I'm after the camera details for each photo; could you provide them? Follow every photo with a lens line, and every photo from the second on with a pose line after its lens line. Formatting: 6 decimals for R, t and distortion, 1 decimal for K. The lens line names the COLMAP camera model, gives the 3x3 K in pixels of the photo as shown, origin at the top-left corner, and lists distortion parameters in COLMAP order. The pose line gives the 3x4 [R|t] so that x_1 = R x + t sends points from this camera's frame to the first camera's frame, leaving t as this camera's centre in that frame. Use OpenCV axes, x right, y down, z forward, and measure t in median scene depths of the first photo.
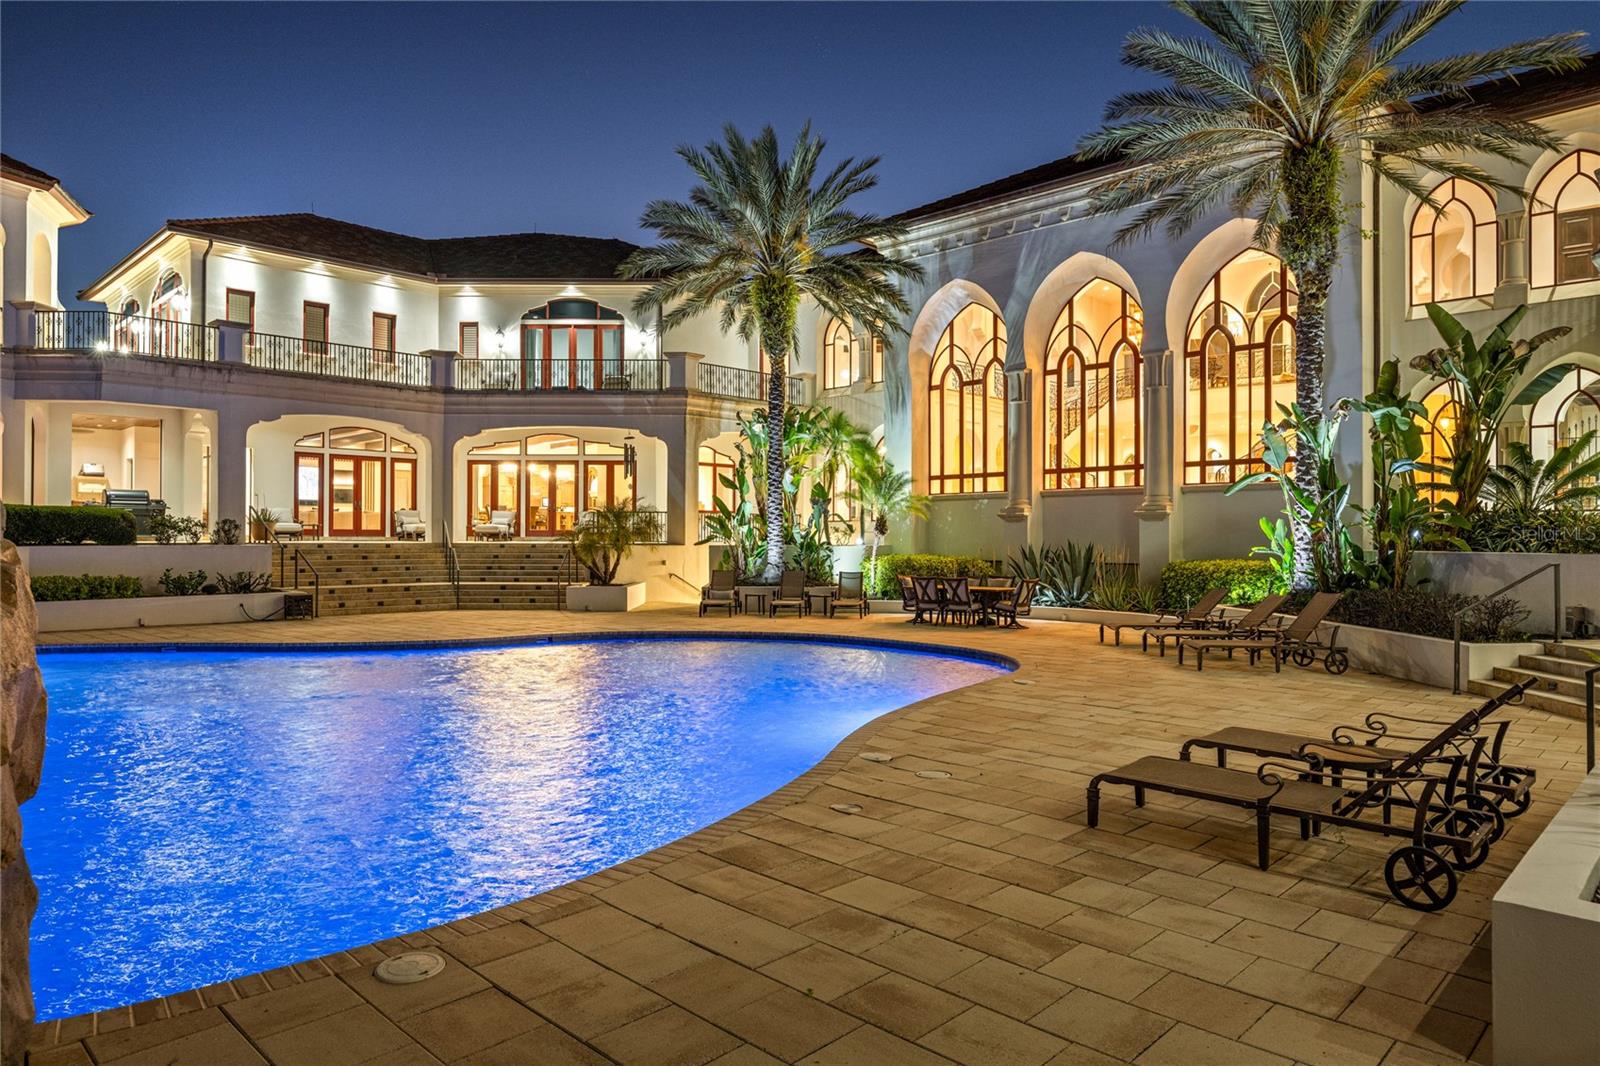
lens RADIAL K [[994.6, 0, 799.6], [0, 994.6, 526.8], [0, 0, 1]] dist [0.002942, 0.000107]
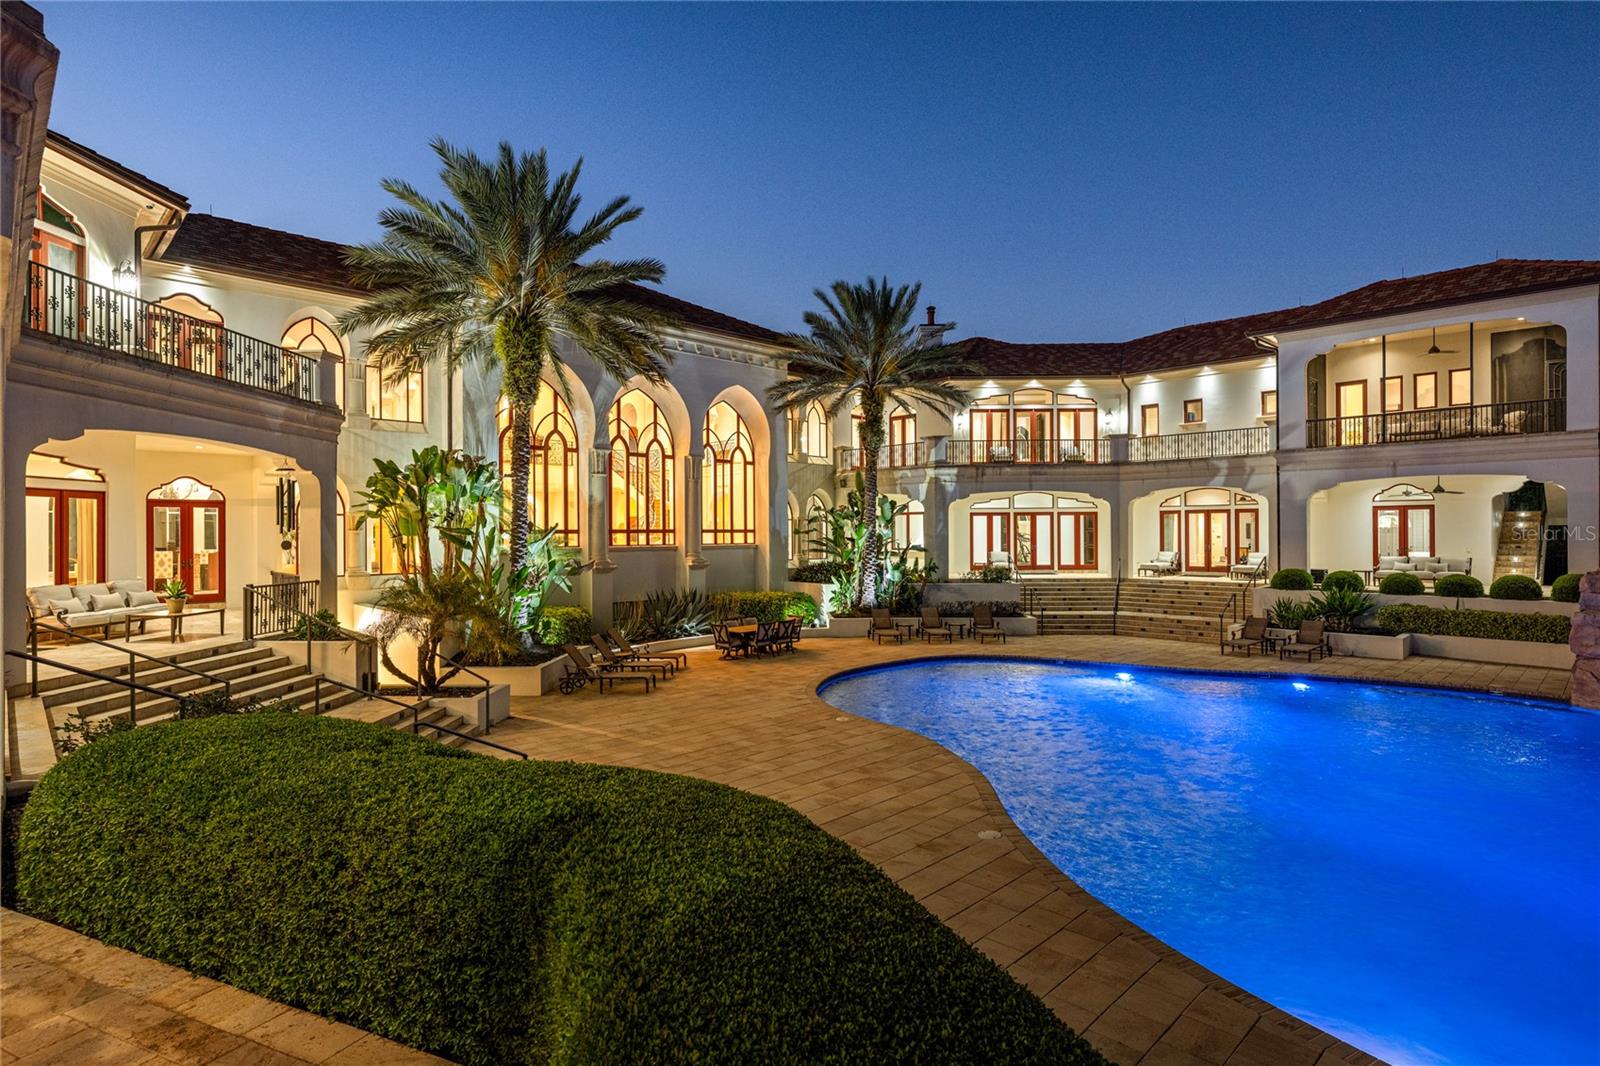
lens RADIAL K [[826.4, 0, 800.7], [0, 826.4, 529.6], [0, 0, 1]] dist [0.006520, 0.000887]
pose [[0.027861, 0.004620, 0.999601, -0.702489], [-0.003859, 0.999982, -0.004514, -0.049161], [-0.999604, -0.003732, 0.027878, 0.652088]]
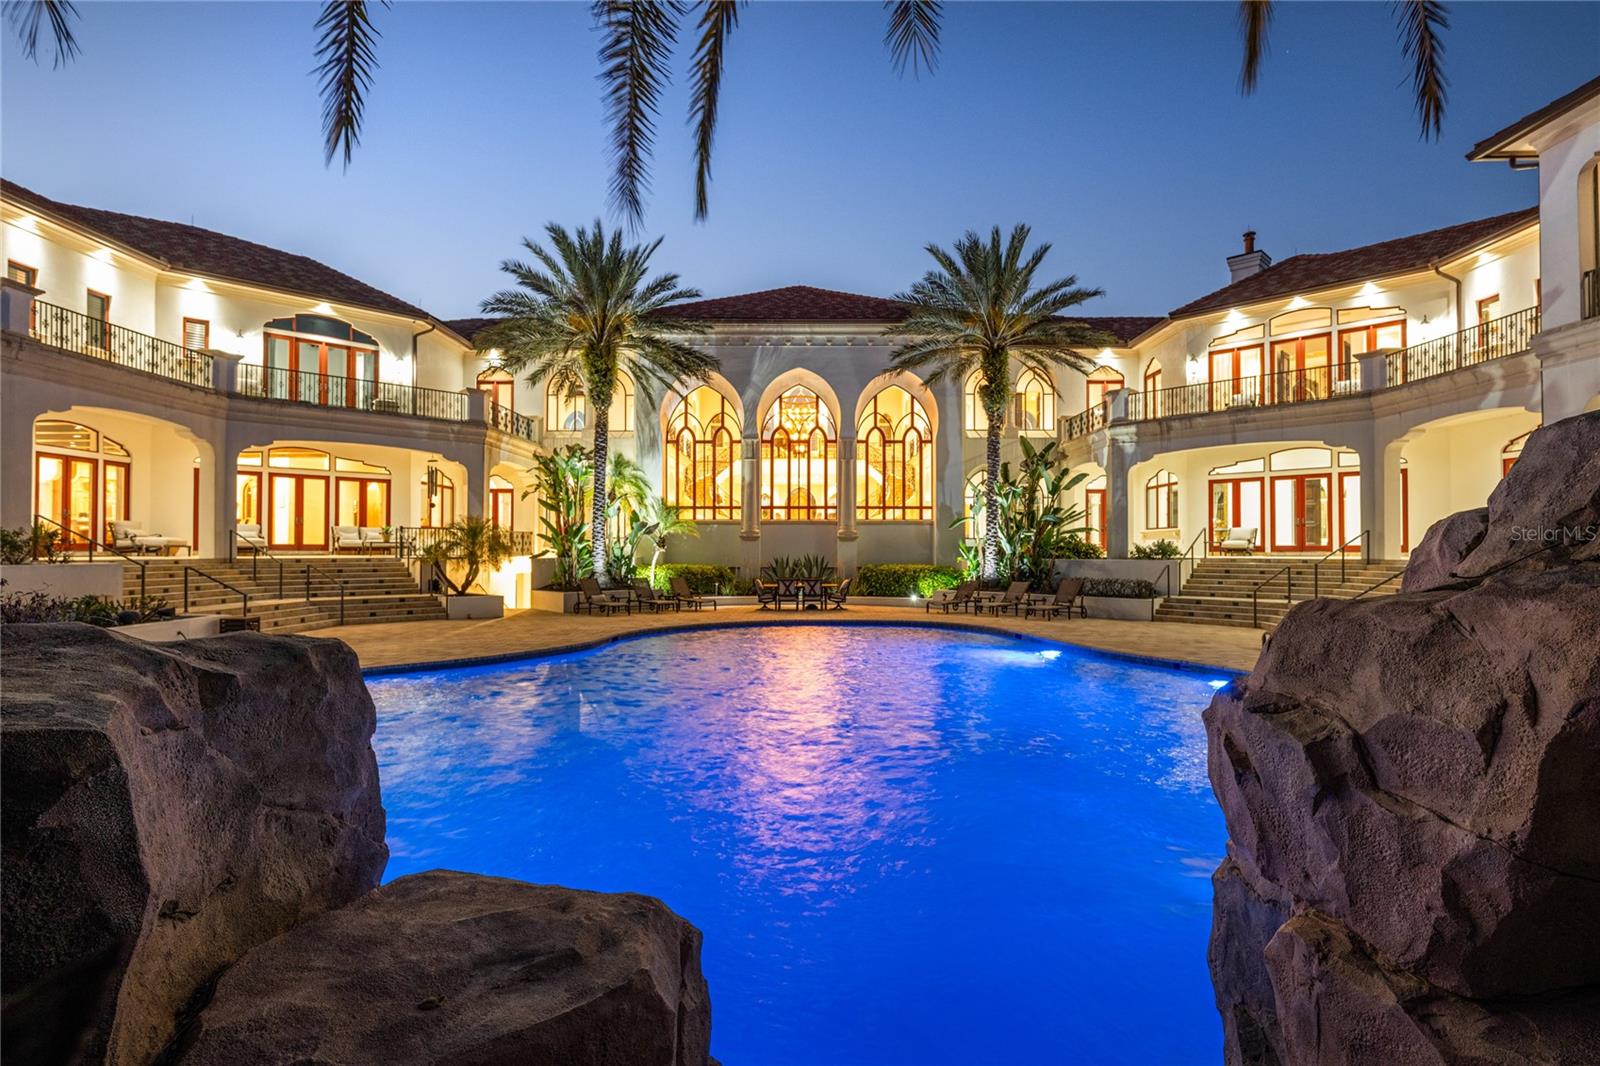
lens RADIAL K [[781.0, 0, 795.2], [0, 781.0, 542.6], [0, 0, 1]] dist [0.000786, 0.000534]
pose [[0.728367, 0.006844, 0.685153, -0.470030], [-0.008164, 0.999966, -0.001310, -0.001547], [-0.685139, -0.004639, 0.728398, 0.101024]]
